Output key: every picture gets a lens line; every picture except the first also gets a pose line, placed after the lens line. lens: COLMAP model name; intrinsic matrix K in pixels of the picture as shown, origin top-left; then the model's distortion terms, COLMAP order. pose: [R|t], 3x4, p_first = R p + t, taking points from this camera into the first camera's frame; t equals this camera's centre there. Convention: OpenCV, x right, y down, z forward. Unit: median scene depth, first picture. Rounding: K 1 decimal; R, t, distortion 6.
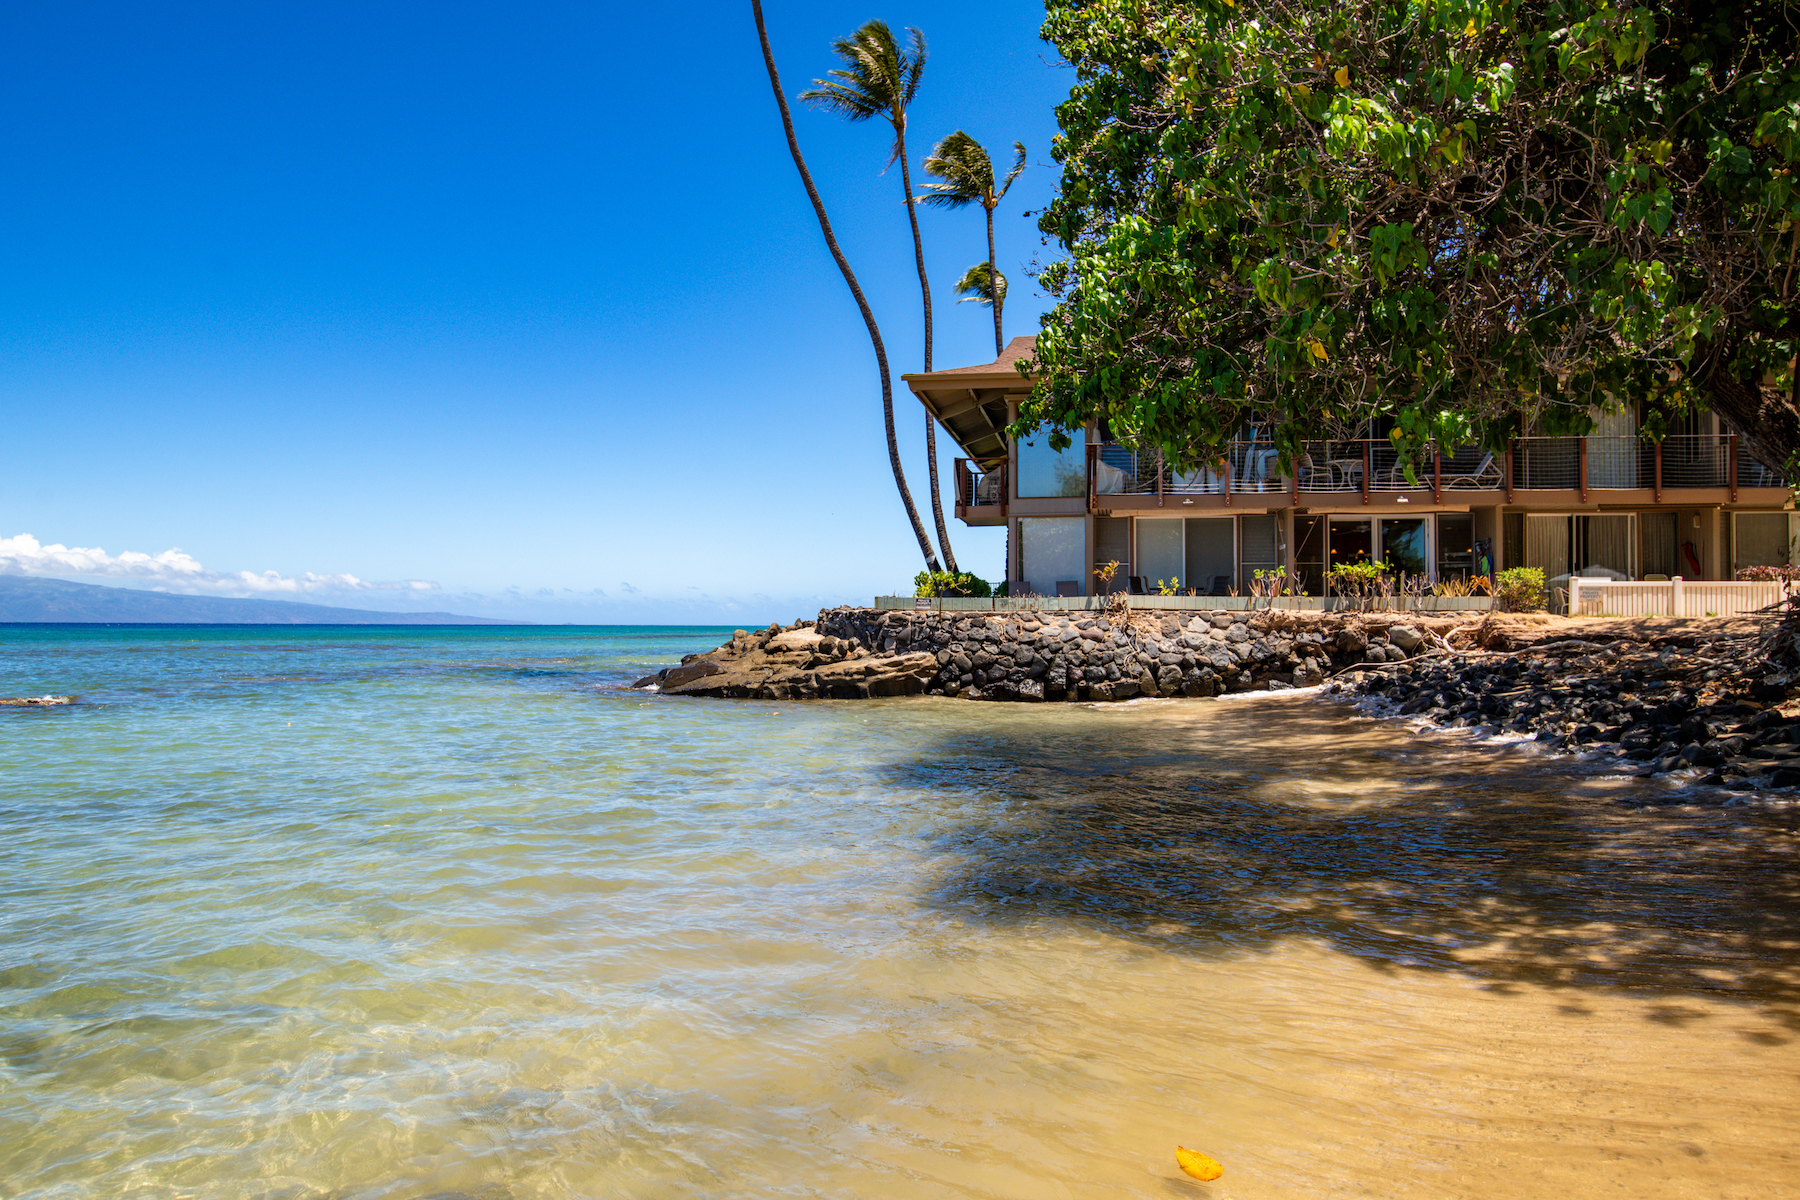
lens RADIAL K [[1183.8, 0, 899.7], [0, 1183.8, 602.5], [0, 0, 1]] dist [-0.033512, 0.001390]
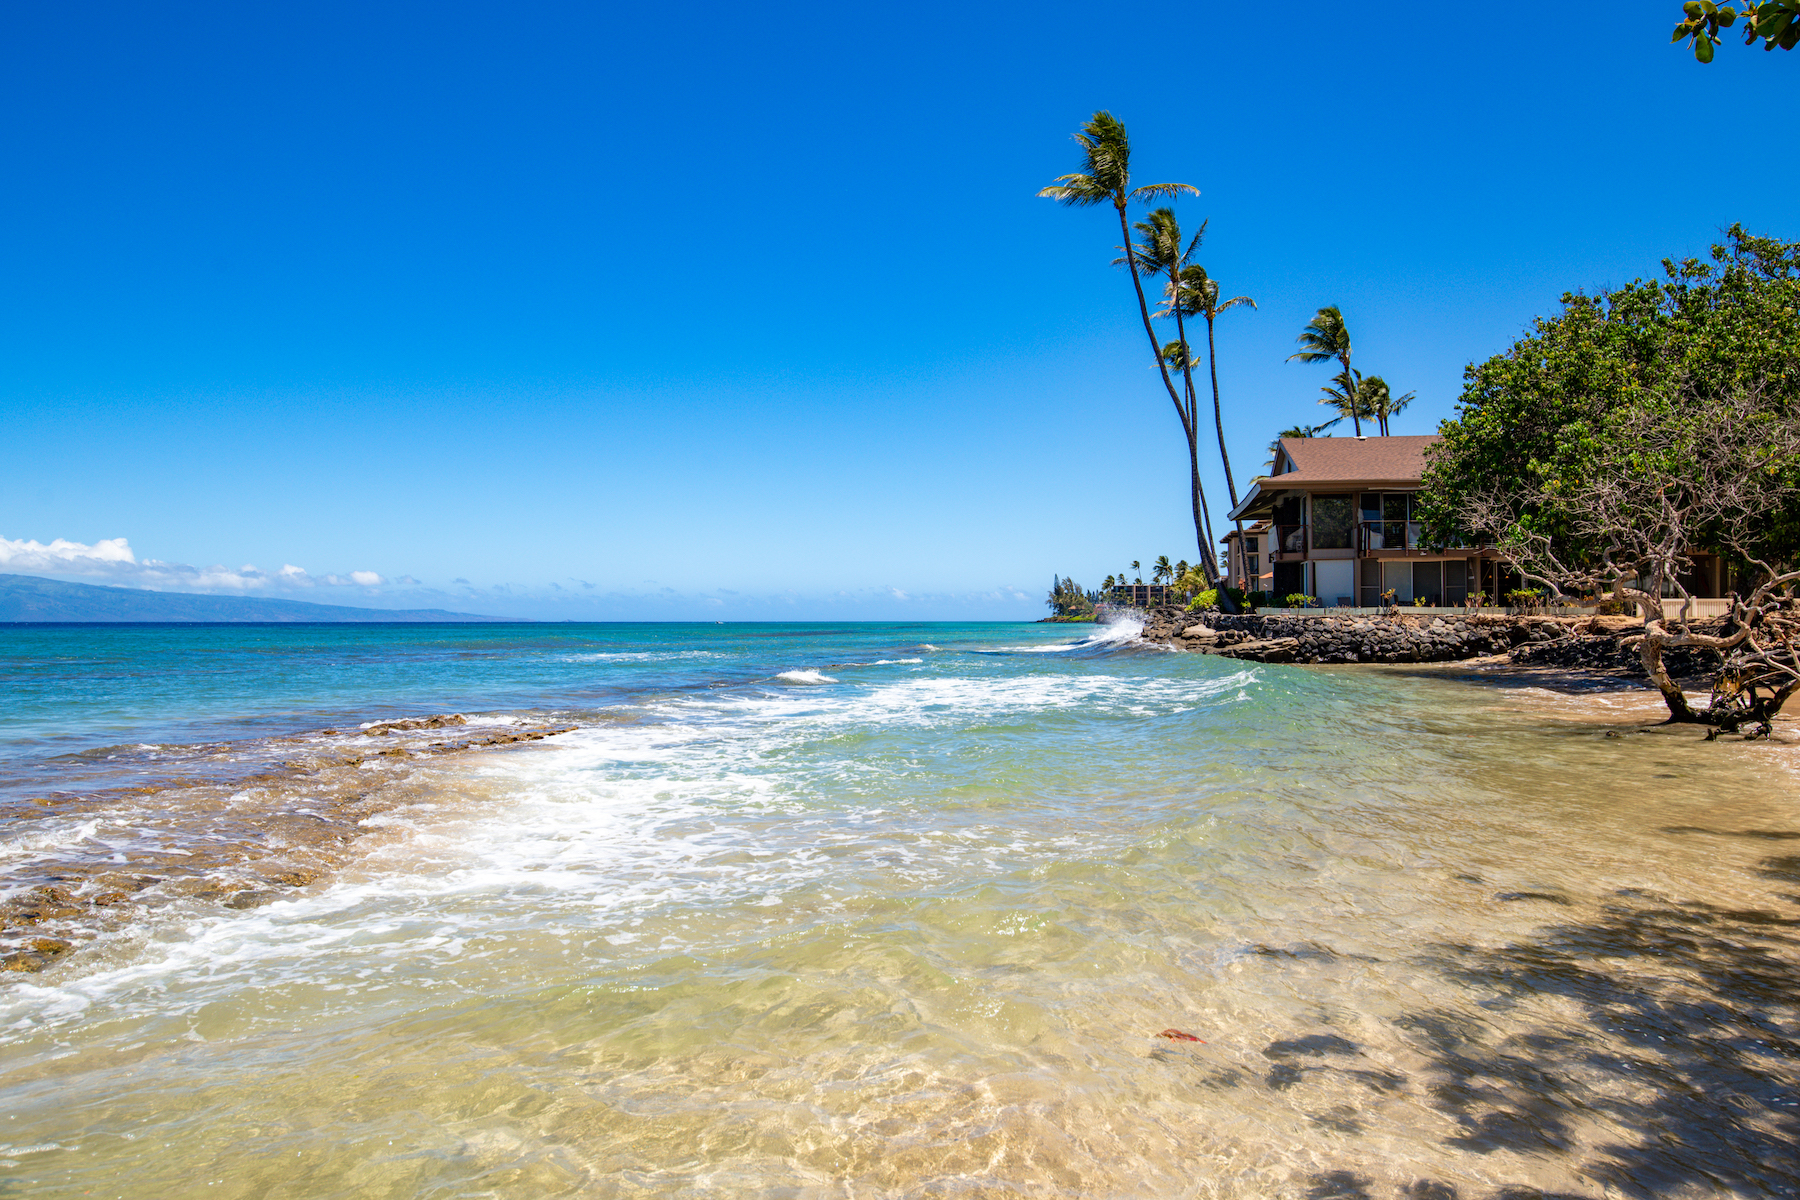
lens RADIAL K [[1296.8, 0, 900.1], [0, 1296.8, 600.7], [0, 0, 1]] dist [-0.001996, 0.001805]
pose [[0.999922, -0.004821, 0.011522, -0.633806], [0.004770, 0.999979, 0.004401, -0.029082], [-0.011543, -0.004346, 0.999924, -1.065743]]
